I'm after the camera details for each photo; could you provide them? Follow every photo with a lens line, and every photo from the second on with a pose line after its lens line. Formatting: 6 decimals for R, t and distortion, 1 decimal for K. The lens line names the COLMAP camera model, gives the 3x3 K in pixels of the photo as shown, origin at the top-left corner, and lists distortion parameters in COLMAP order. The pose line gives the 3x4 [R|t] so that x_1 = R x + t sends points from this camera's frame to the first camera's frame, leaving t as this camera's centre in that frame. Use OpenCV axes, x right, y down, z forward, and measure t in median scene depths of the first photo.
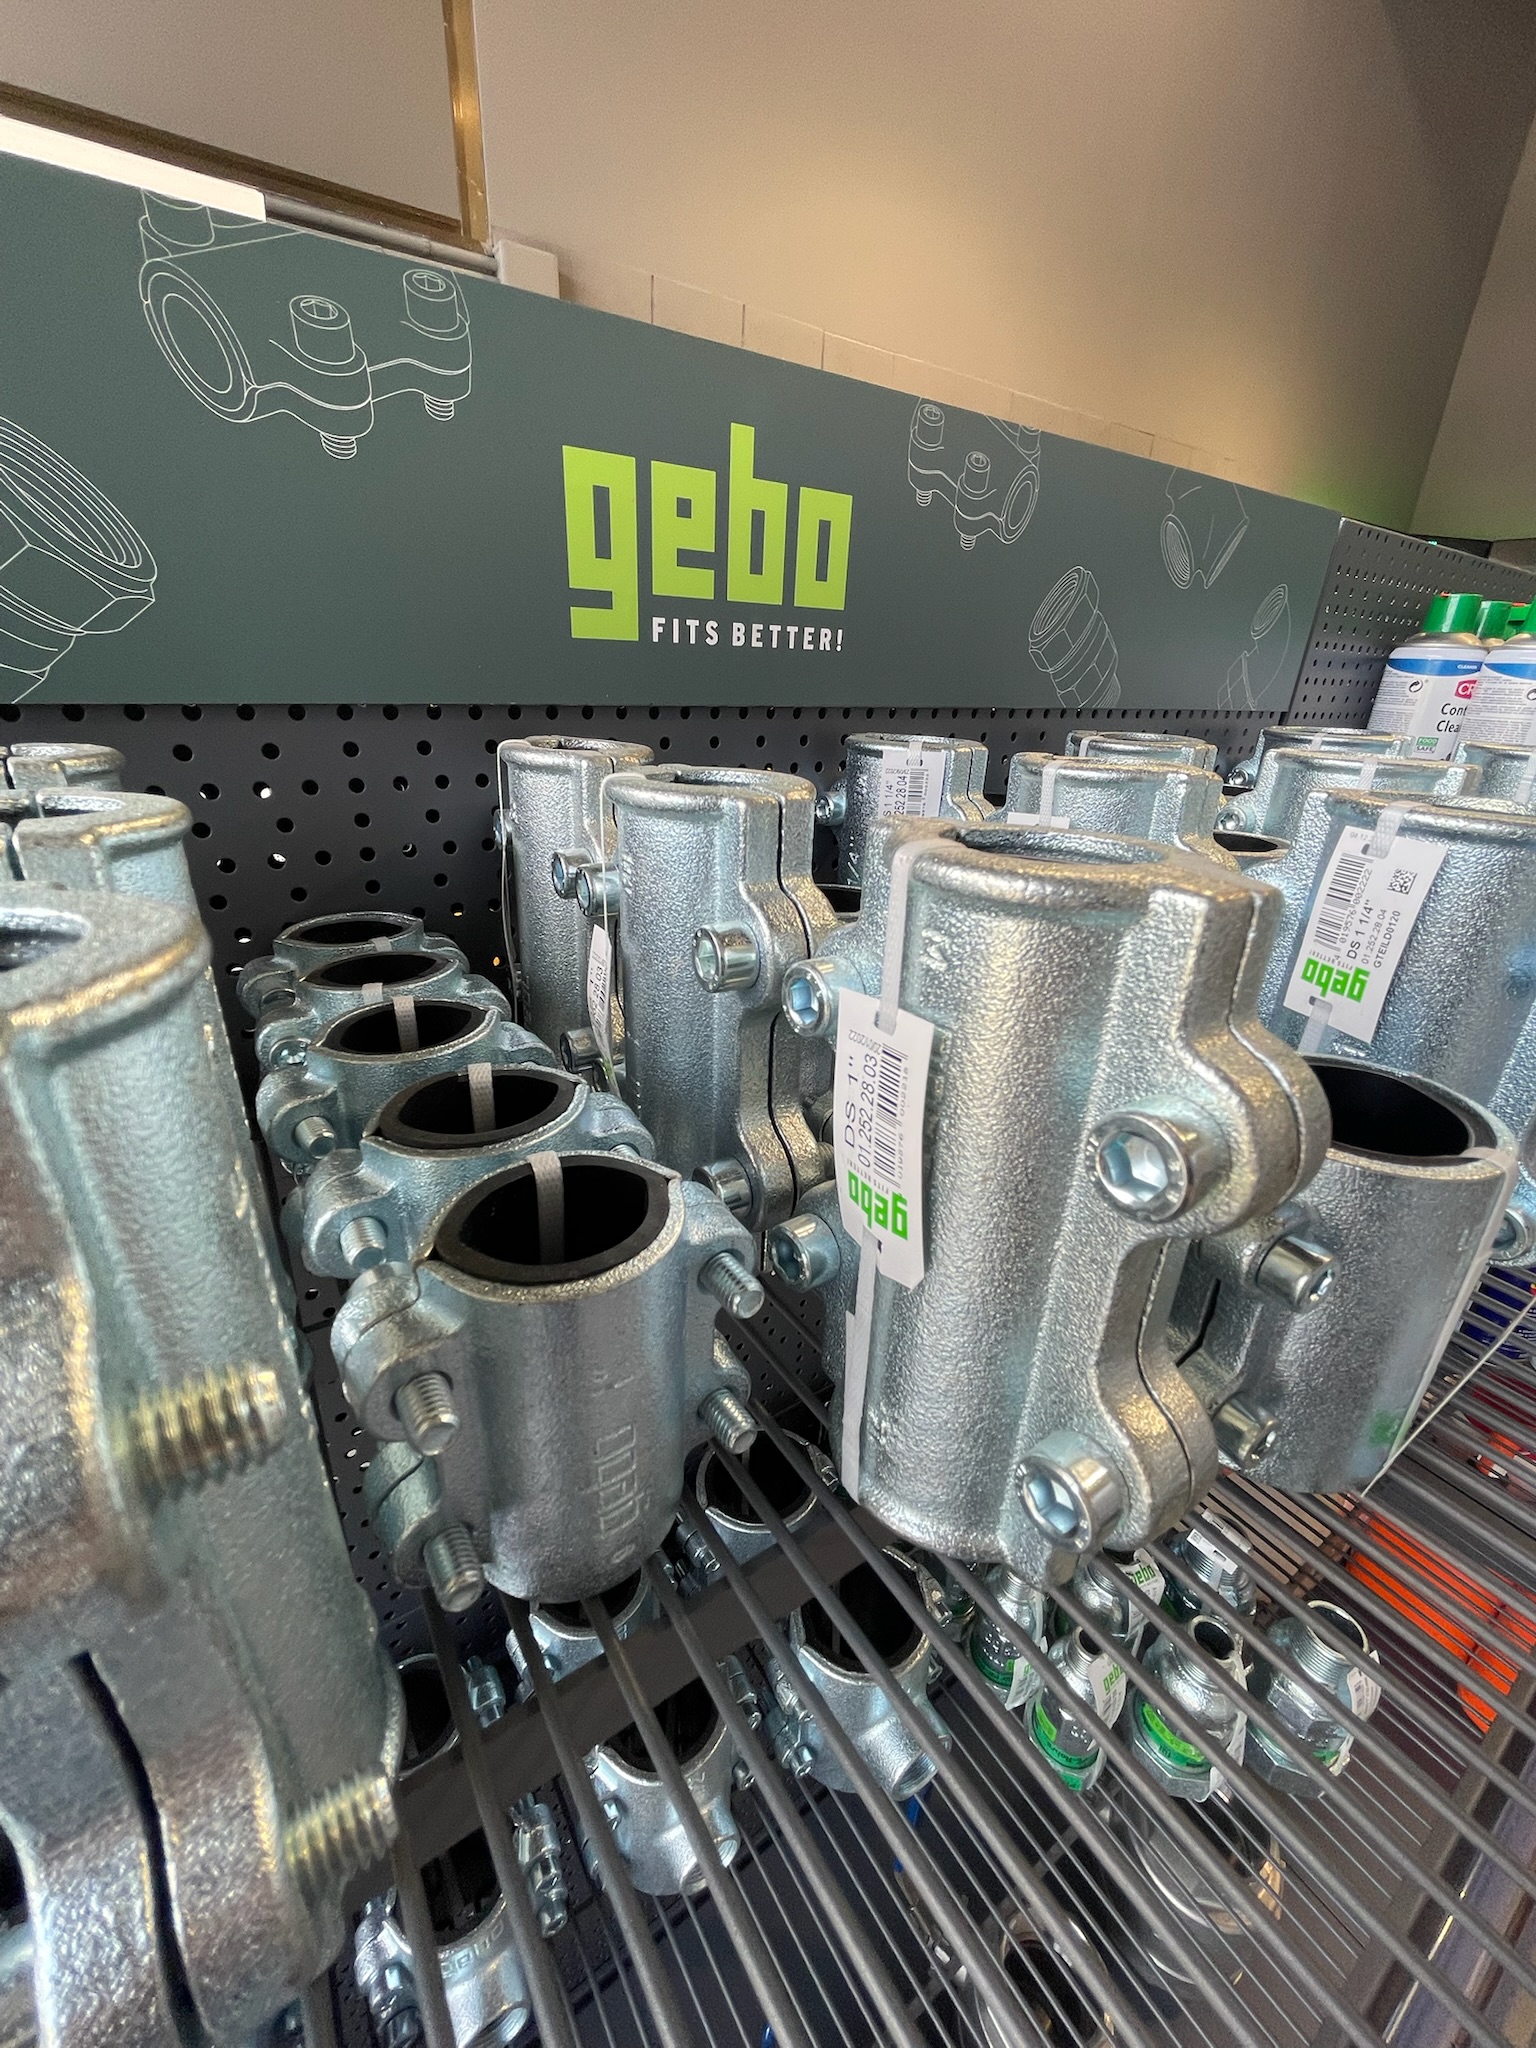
lens RADIAL K [[832.4, 0, 776.5], [0, 832.4, 1030.1], [0, 0, 1]] dist [-0.002978, -0.001160]
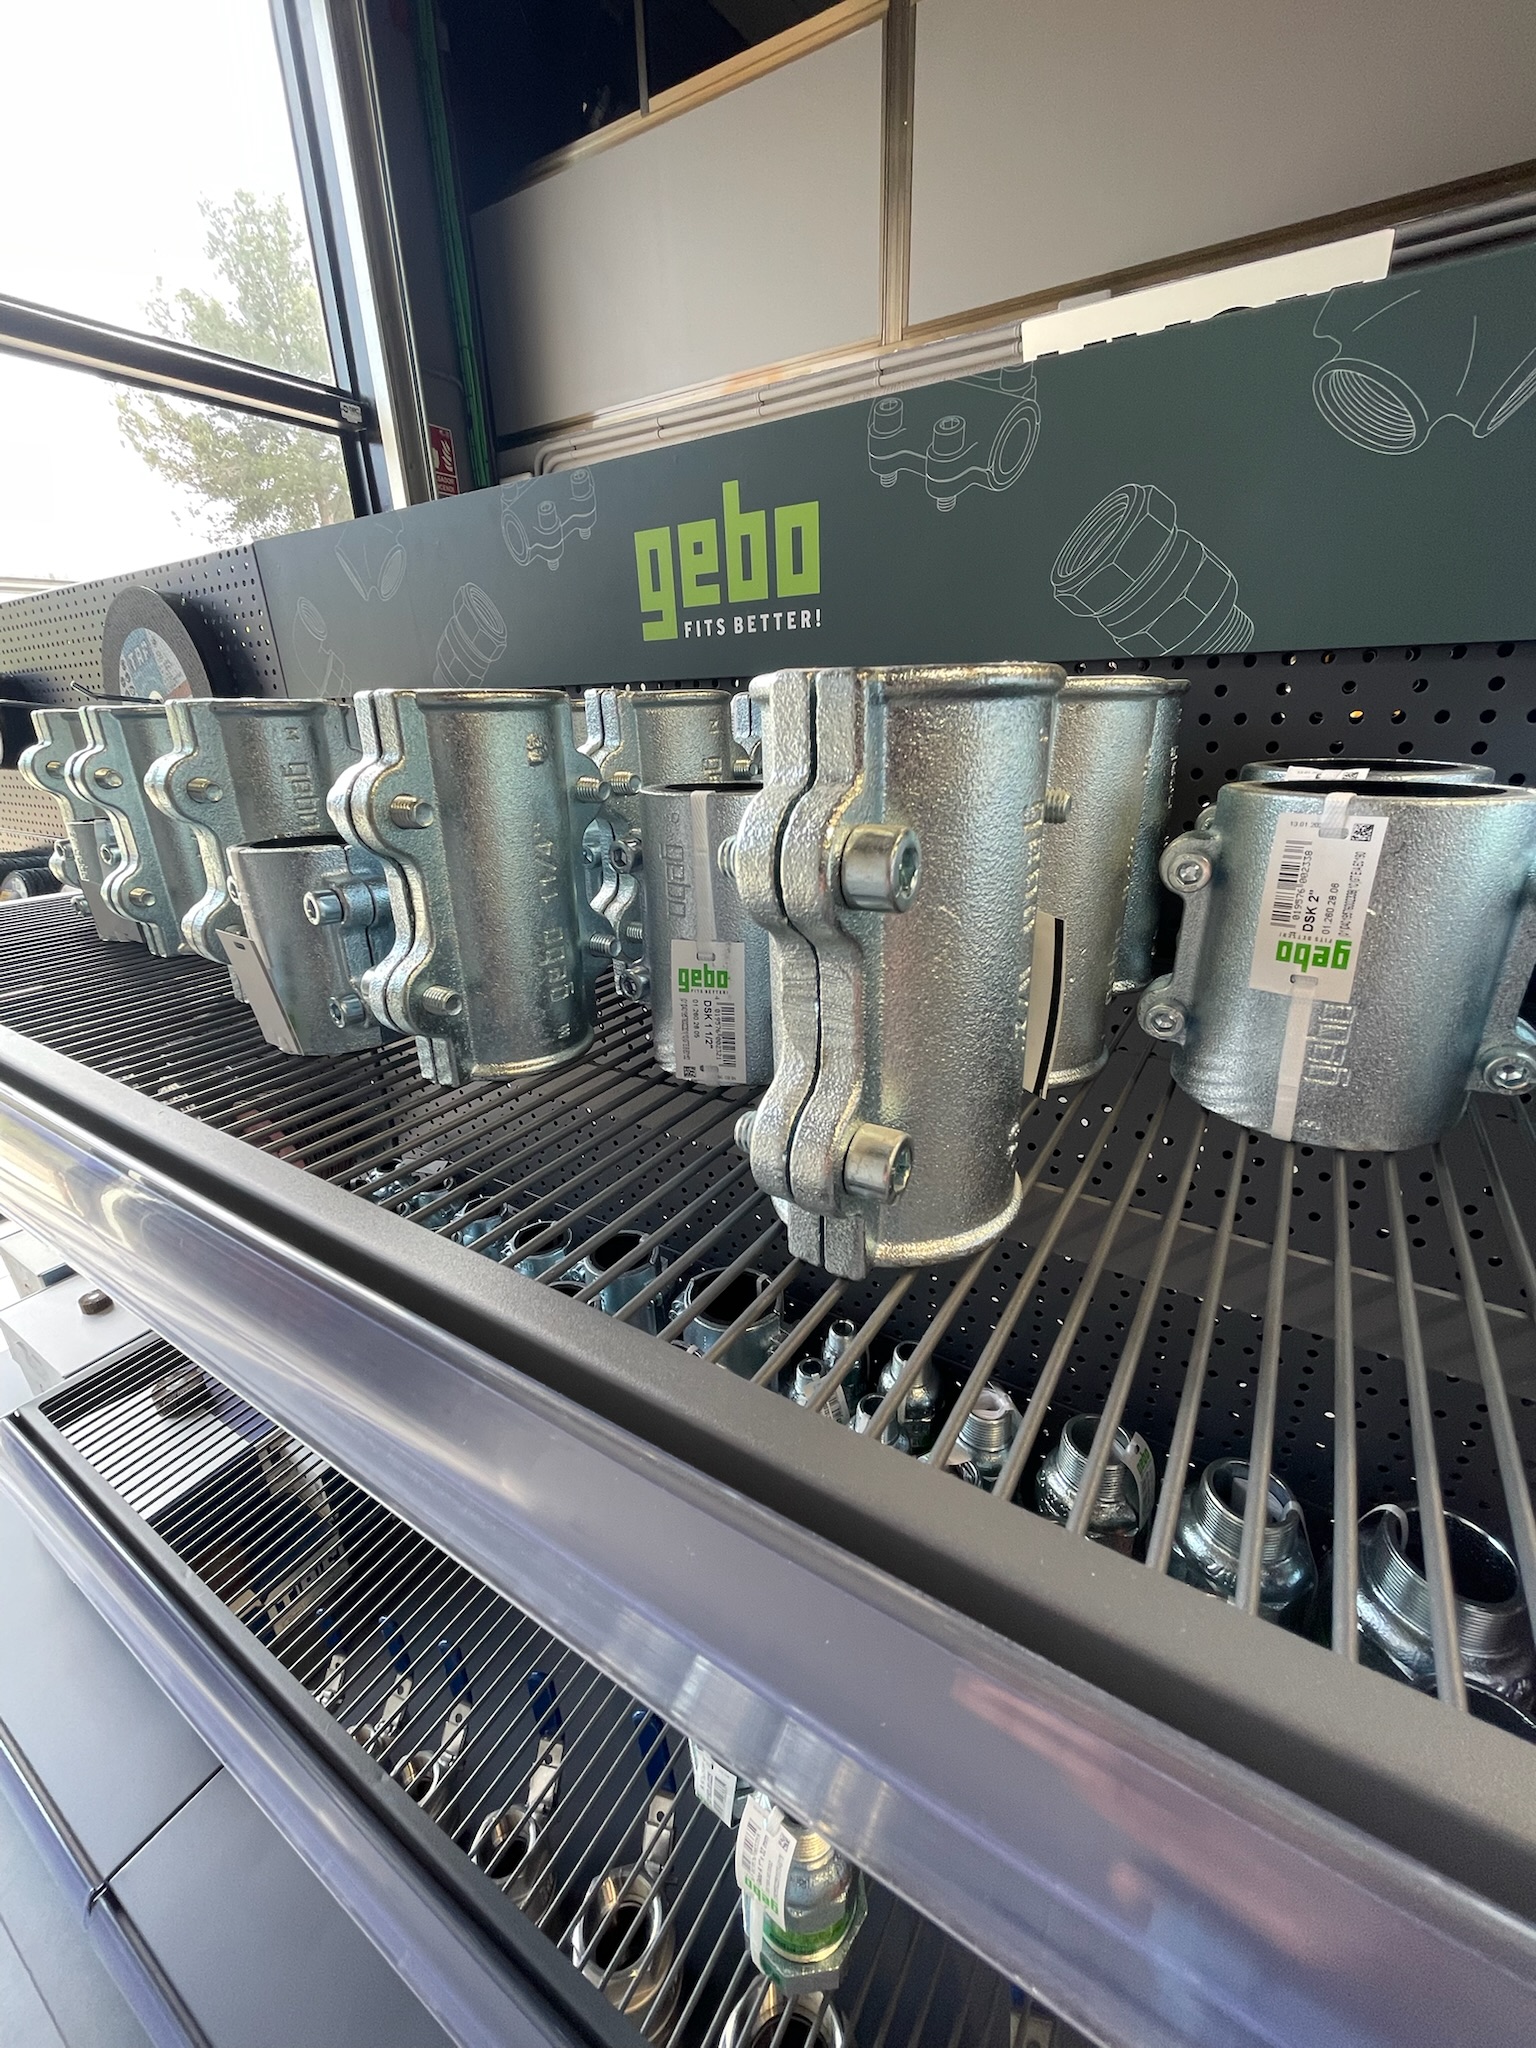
lens RADIAL K [[832.4, 0, 761.8], [0, 832.4, 1025.1], [0, 0, 1]] dist [-0.002978, -0.001160]
pose [[0.388282, 0.291487, -0.874227, 1.412602], [-0.331983, 0.929206, 0.162371, -0.088760], [0.859666, 0.227182, 0.457562, 0.548578]]
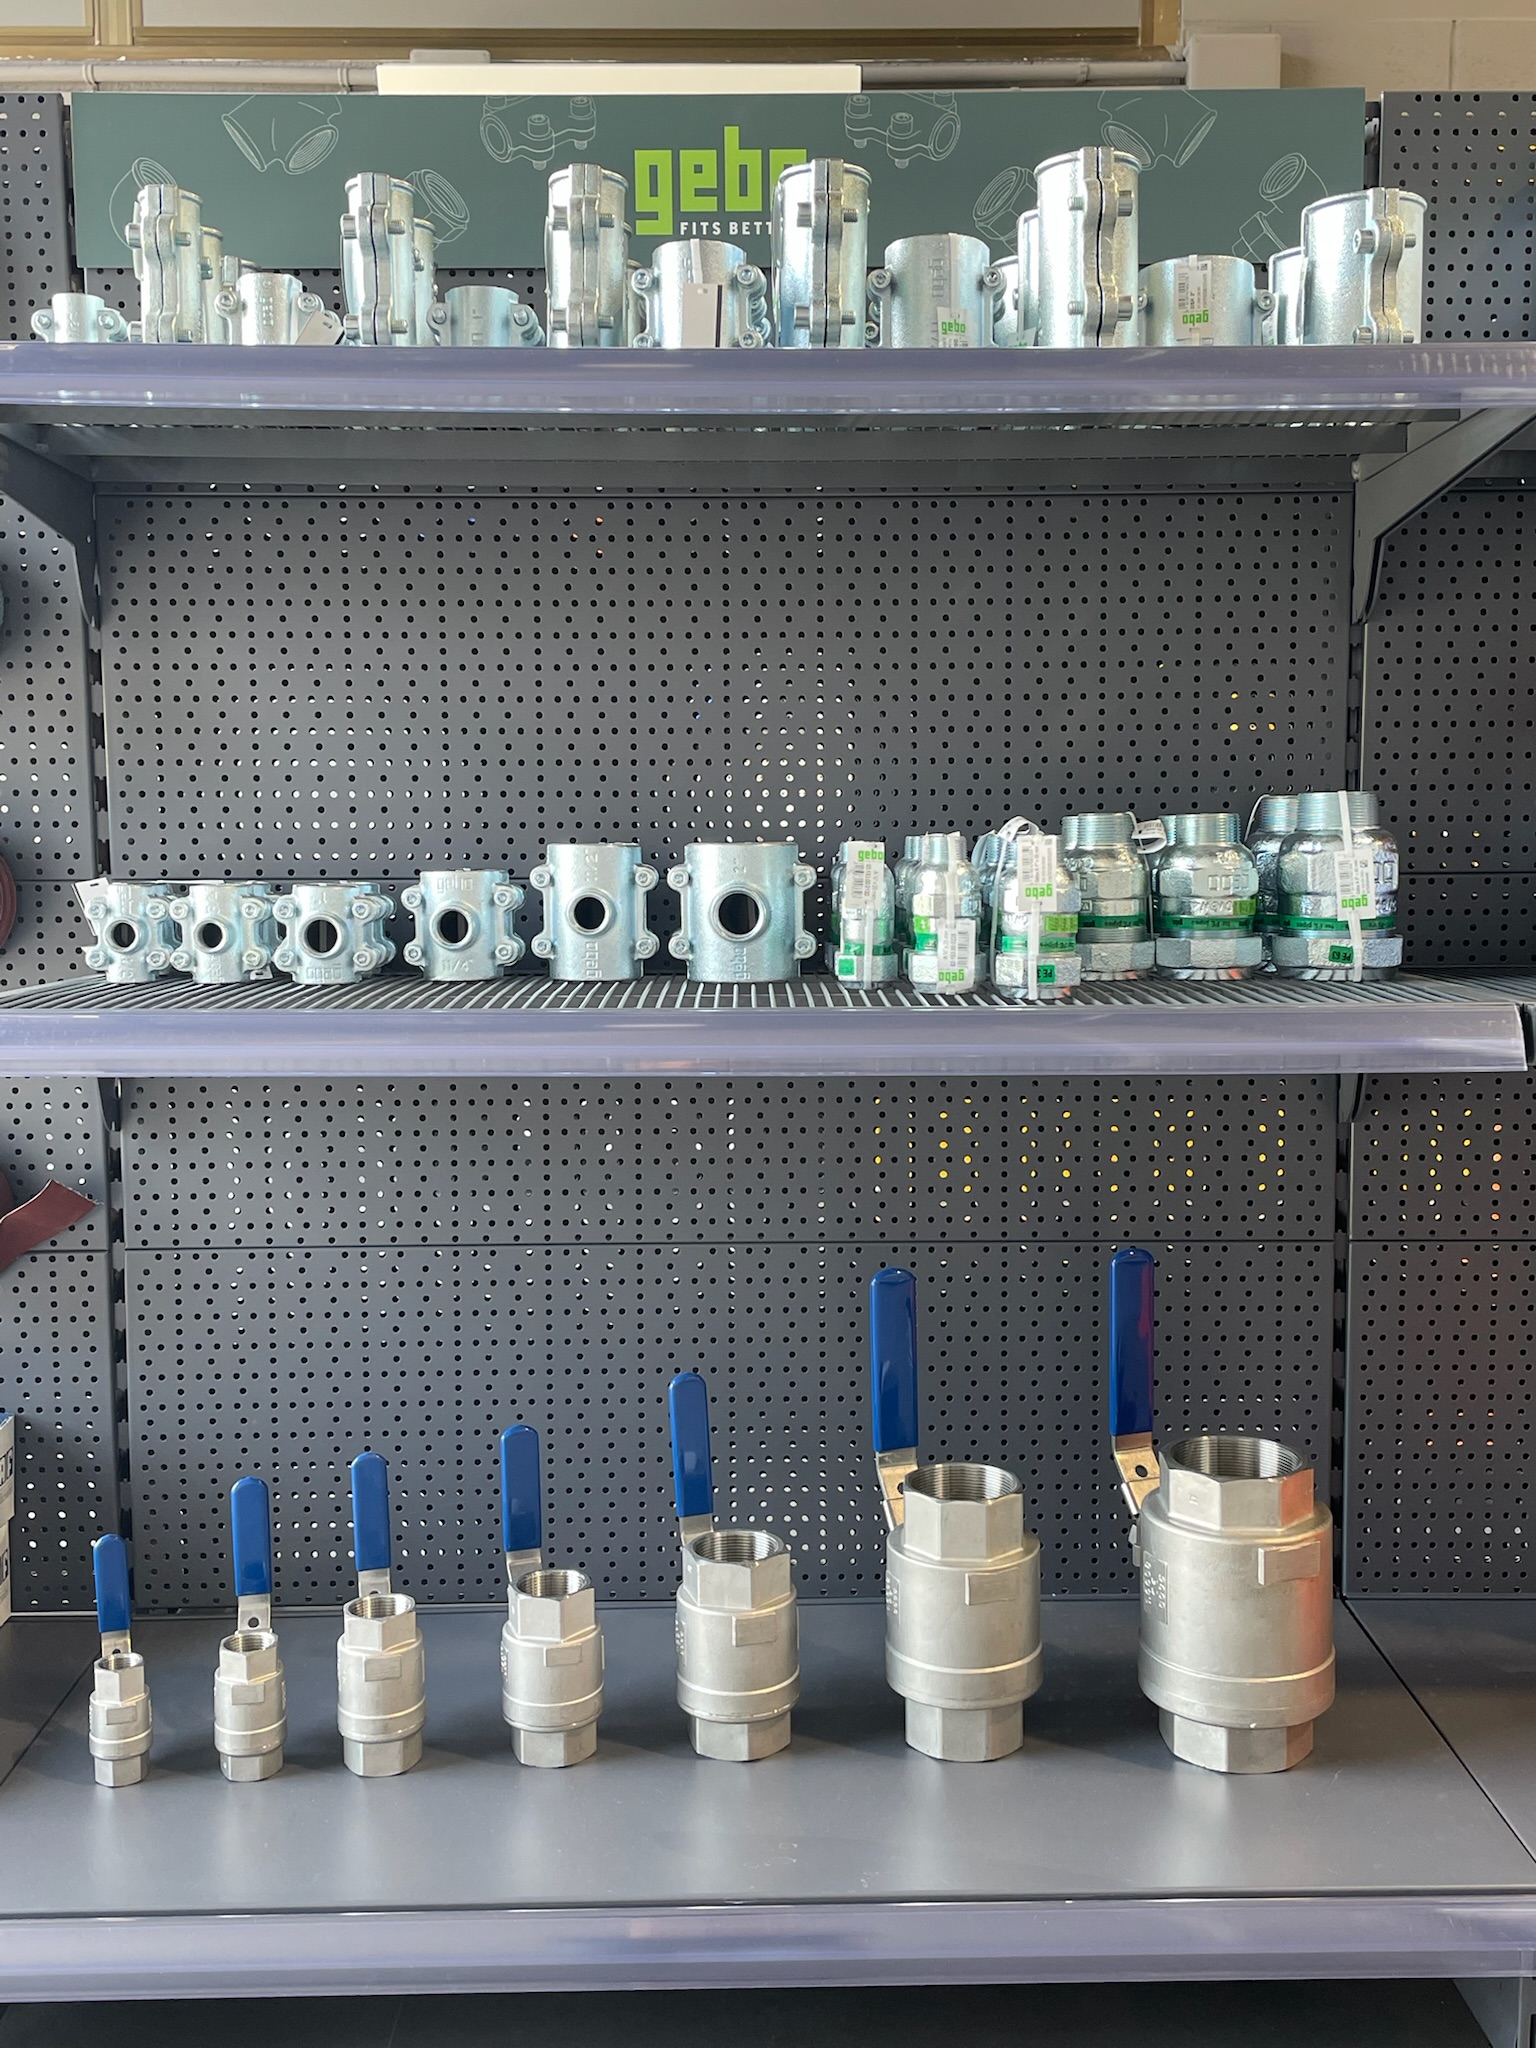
lens RADIAL K [[2122.9, 0, 766.2], [0, 2122.9, 1012.8], [0, 0, 1]] dist [0.045573, 0.000000]
pose [[0.828794, 0.008969, -0.559482, 2.635037], [-0.192085, 0.943672, -0.269419, 2.376201], [0.525551, 0.330761, 0.783833, -2.038754]]
